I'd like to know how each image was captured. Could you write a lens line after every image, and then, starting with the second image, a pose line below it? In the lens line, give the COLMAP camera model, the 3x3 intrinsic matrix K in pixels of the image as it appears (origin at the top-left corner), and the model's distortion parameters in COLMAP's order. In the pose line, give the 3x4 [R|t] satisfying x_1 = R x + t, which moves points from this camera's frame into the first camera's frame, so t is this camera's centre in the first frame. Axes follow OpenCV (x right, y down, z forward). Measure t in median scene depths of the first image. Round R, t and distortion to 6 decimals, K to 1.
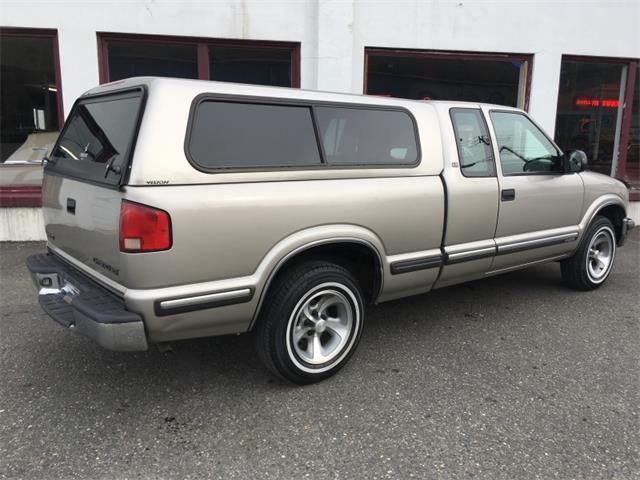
lens RADIAL K [[551.7, 0, 318.0], [0, 551.7, 243.4], [0, 0, 1]] dist [0.083203, -0.124333]
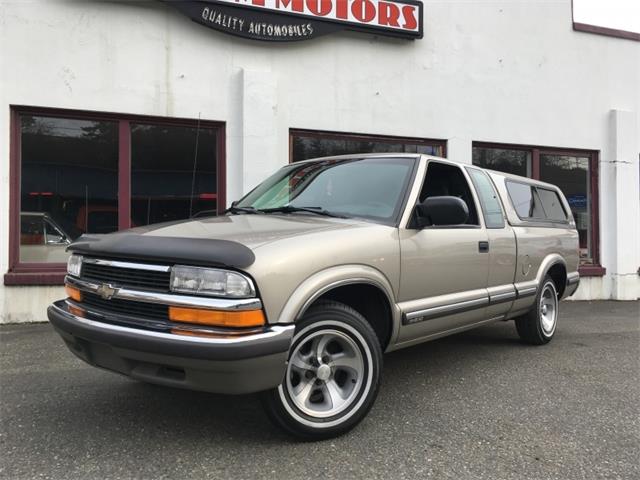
lens RADIAL K [[551.7, 0, 320.1], [0, 551.7, 240.5], [0, 0, 1]] dist [0.083203, -0.124333]
pose [[0.991480, -0.009874, 0.129883, 0.011188], [0.035283, 0.980205, -0.194818, 0.106339], [-0.125388, 0.197741, 0.972202, 0.075792]]
